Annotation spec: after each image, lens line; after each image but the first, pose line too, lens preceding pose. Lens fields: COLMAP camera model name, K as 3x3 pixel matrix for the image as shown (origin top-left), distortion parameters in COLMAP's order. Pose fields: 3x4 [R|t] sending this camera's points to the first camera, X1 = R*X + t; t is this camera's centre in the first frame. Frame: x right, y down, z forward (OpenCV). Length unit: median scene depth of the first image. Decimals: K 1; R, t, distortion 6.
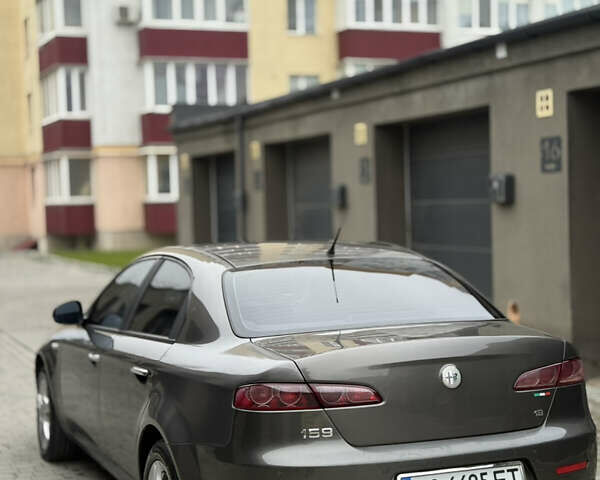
lens RADIAL K [[1134.2, 0, 300.0], [0, 1134.2, 240.0], [0, 0, 1]] dist [0.167700, -0.184298]
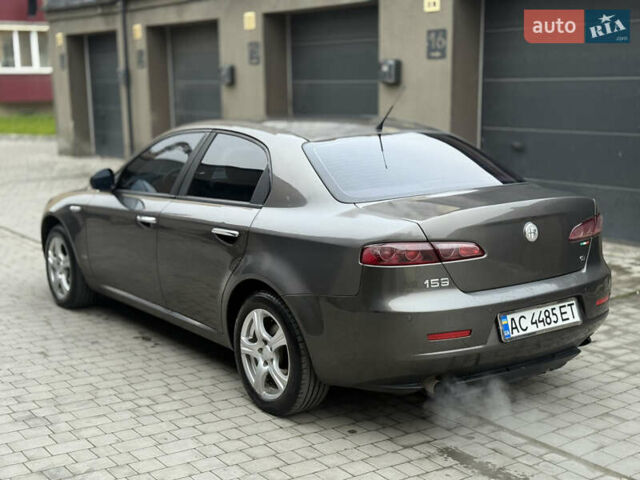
lens RADIAL K [[904.9, 0, 320.0], [0, 904.9, 240.0], [0, 0, 1]] dist [0.182365, -0.341101]
pose [[0.968262, -0.028578, 0.248300, -0.211745], [-0.006758, 0.990085, 0.140308, -0.004136], [-0.249847, -0.137533, 0.958468, 0.082512]]
